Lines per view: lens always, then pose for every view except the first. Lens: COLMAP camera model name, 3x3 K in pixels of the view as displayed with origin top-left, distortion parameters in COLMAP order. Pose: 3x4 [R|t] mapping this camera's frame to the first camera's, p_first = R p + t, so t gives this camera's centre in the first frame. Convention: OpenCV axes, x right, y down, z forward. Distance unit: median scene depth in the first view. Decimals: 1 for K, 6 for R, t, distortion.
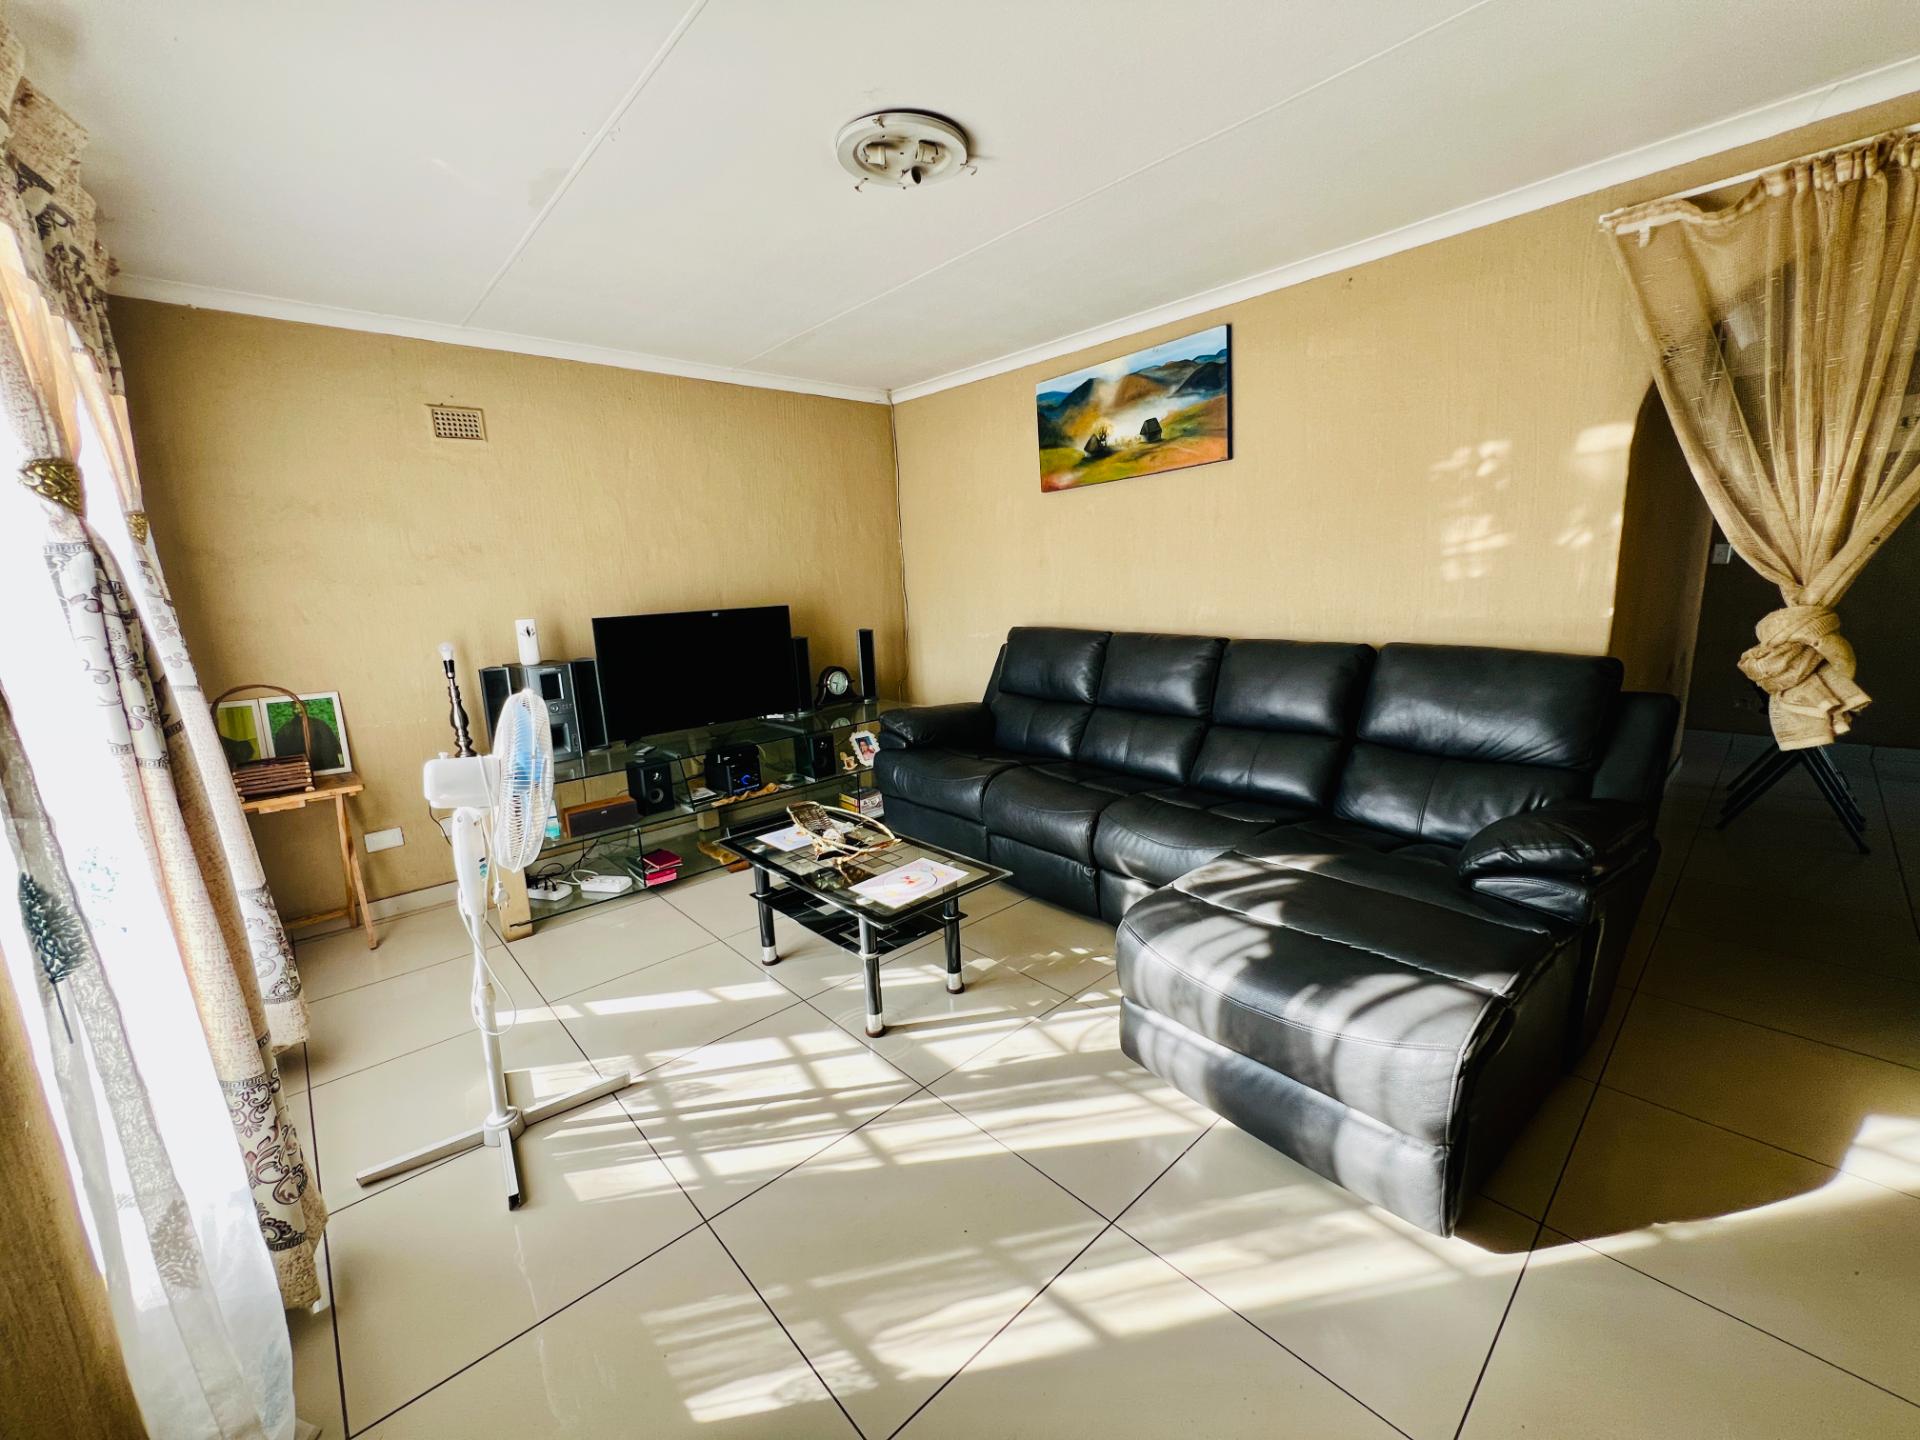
lens RADIAL K [[770.2, 0, 962.8], [0, 770.2, 723.0], [0, 0, 1]] dist [-0.002114, 0.000174]
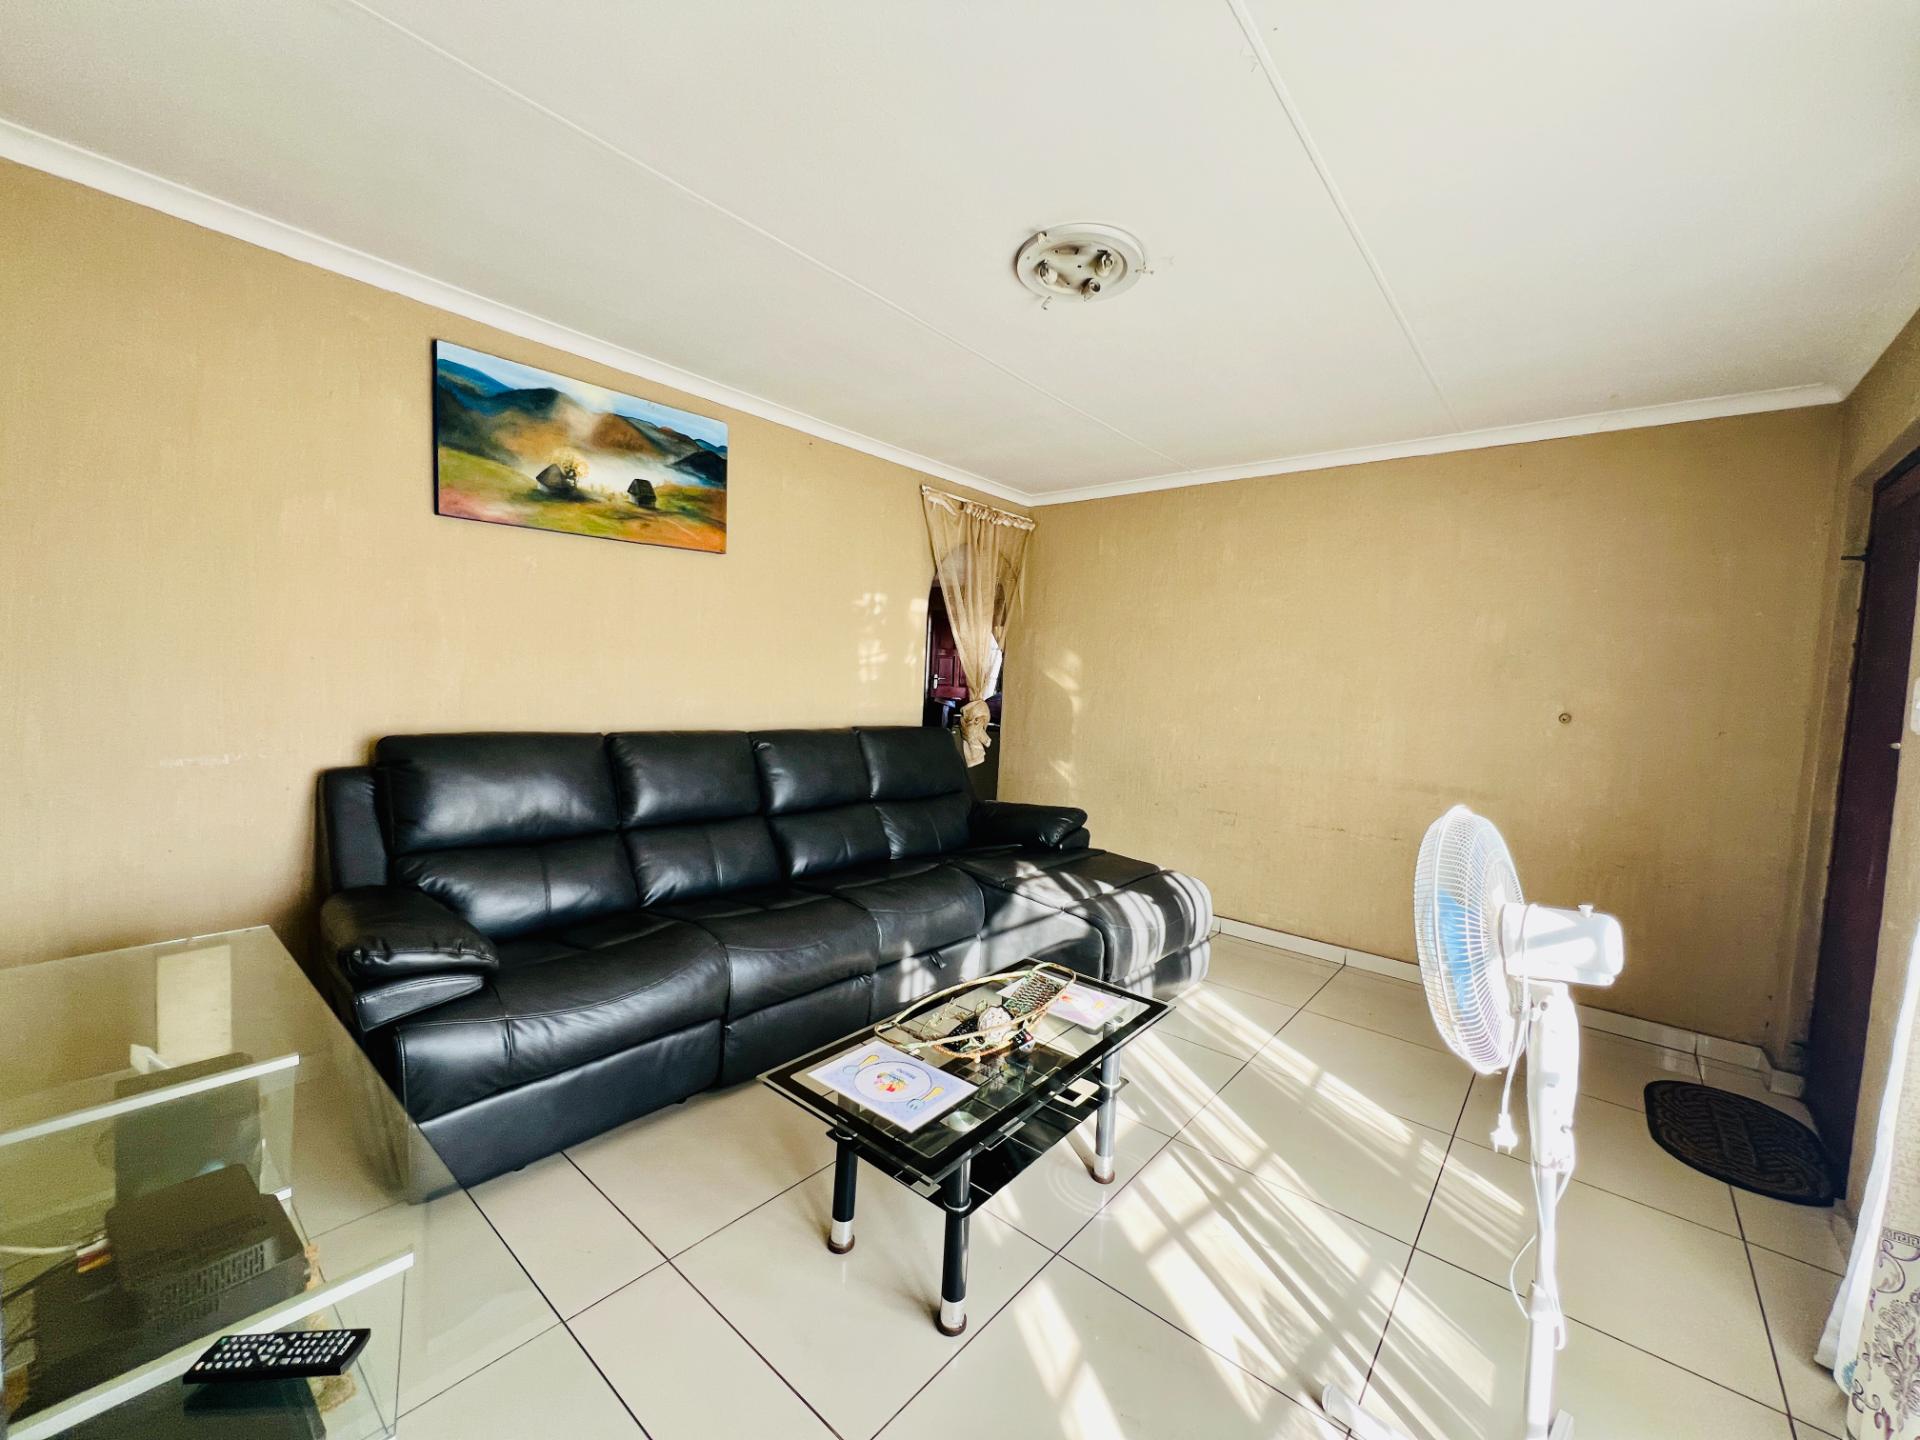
lens RADIAL K [[770.2, 0, 958.0], [0, 770.2, 721.3], [0, 0, 1]] dist [-0.002114, 0.000174]
pose [[-0.131829, -0.024661, 0.990966, -0.804927], [0.151836, 0.987391, 0.044771, -0.149335], [-0.979575, 0.156367, -0.126423, 1.013162]]
